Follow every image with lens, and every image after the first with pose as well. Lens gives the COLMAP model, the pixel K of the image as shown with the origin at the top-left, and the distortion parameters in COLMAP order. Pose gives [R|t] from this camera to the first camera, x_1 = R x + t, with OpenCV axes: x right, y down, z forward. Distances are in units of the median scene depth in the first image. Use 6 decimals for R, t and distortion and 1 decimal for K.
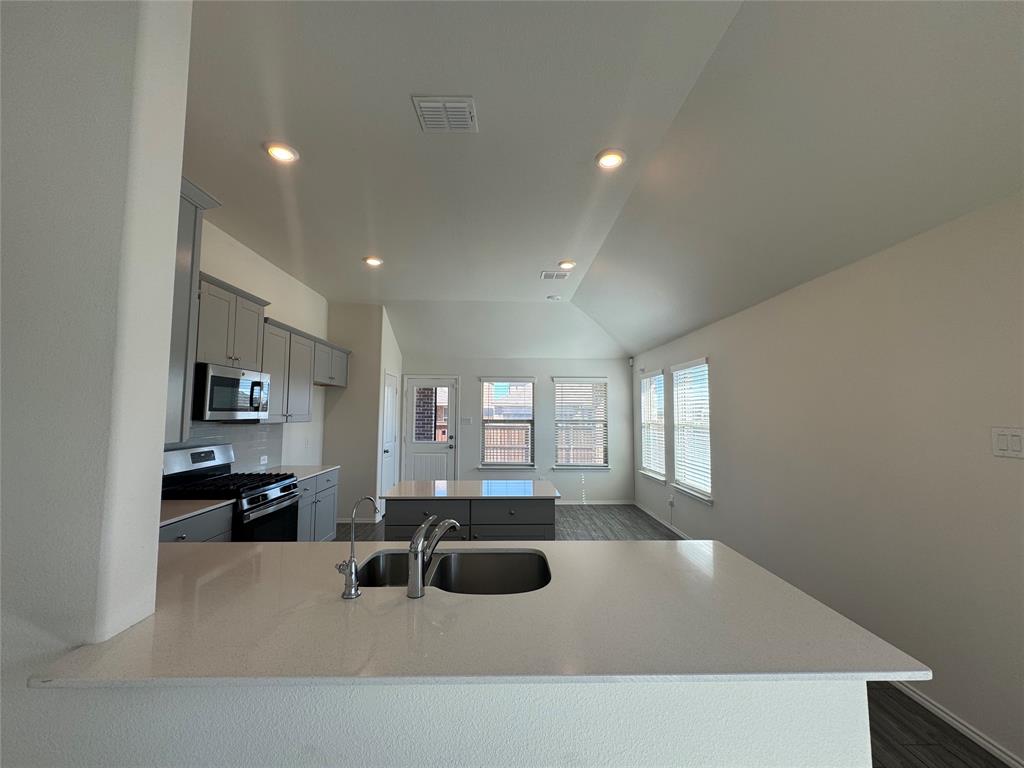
lens RADIAL K [[413.3, 0, 512.0], [0, 413.3, 384.0], [0, 0, 1]] dist [-0.000171, 0.000098]
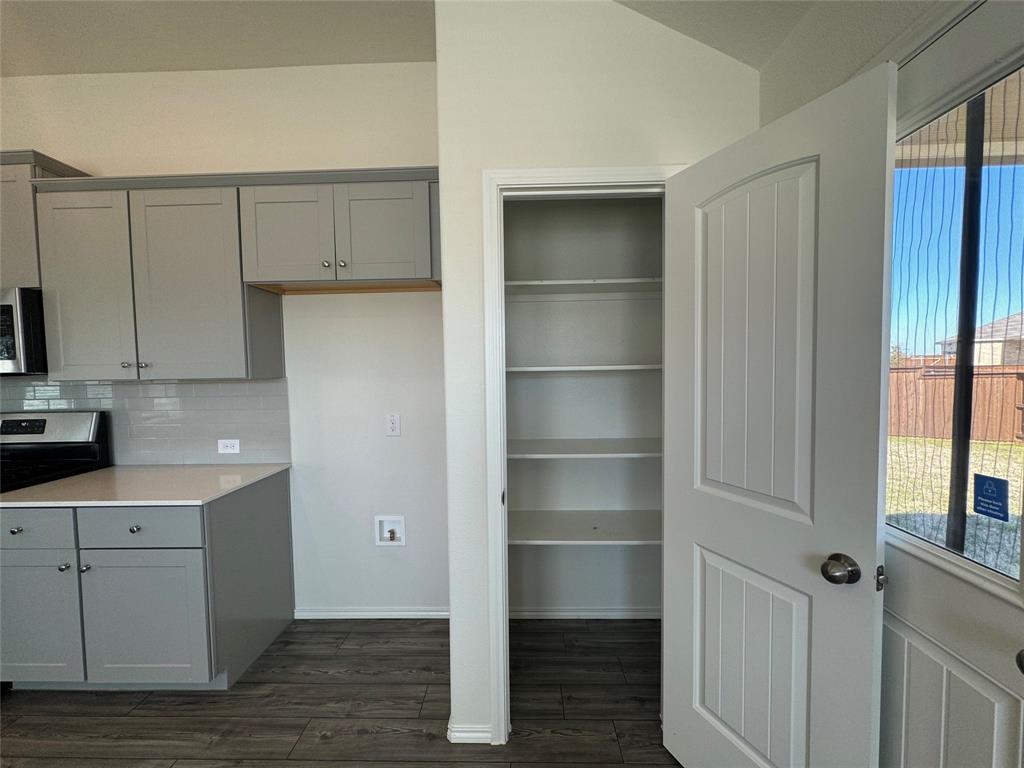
lens RADIAL K [[409.1, 0, 512.0], [0, 409.1, 384.0], [0, 0, 1]] dist [-0.000679, 0.000318]
pose [[-0.049351, 0.036947, -0.998098, -0.062134], [0.087453, 0.995637, 0.032532, 0.088890], [0.994945, -0.085681, -0.052367, 1.074386]]
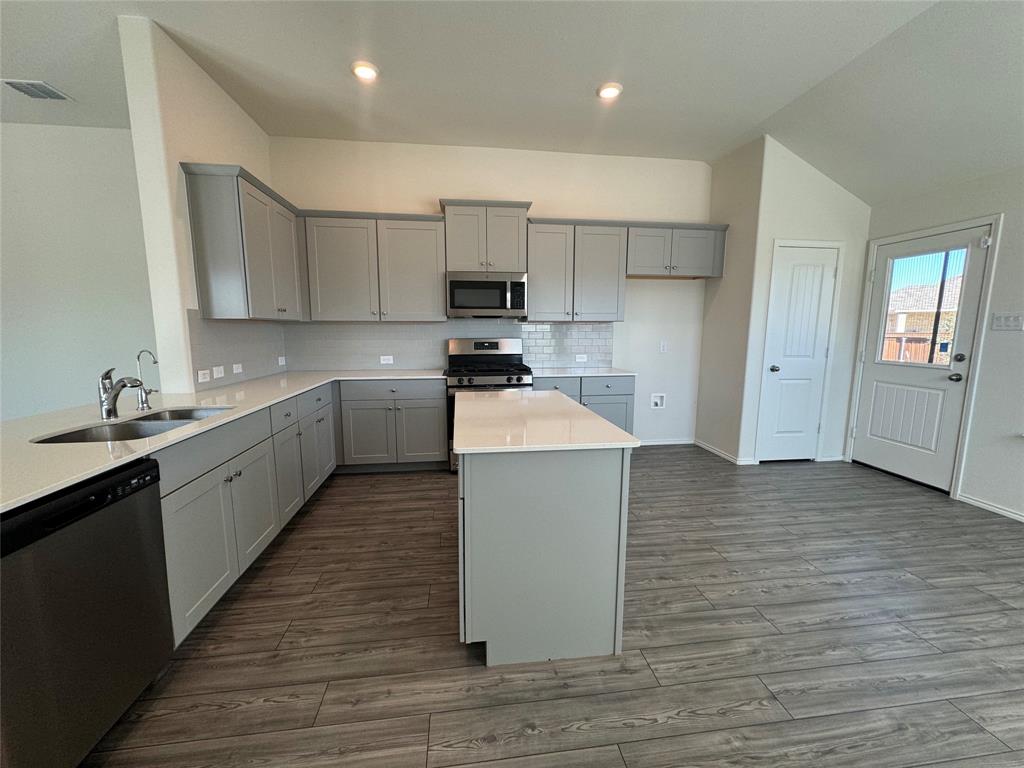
lens RADIAL K [[406.3, 0, 512.0], [0, 406.3, 384.0], [0, 0, 1]] dist [-0.002560, 0.000486]
pose [[0.105443, 0.126231, -0.986381, 0.307164], [0.070210, 0.988490, 0.134007, 0.074693], [0.991944, -0.083384, 0.095367, 0.551038]]
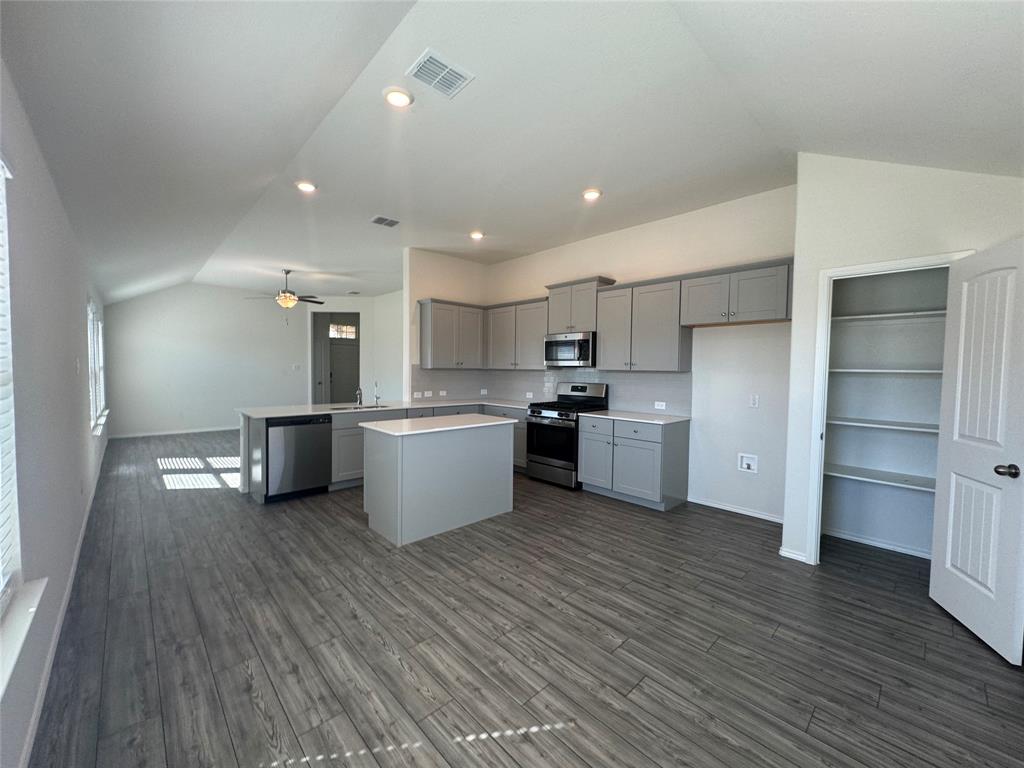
lens RADIAL K [[406.3, 0, 512.0], [0, 406.3, 384.0], [0, 0, 1]] dist [-0.002560, 0.000486]
pose [[-0.739616, 0.010948, -0.672941, 0.309223], [0.030311, 0.999395, -0.017055, 0.101871], [0.672347, -0.033012, -0.739500, 1.166883]]
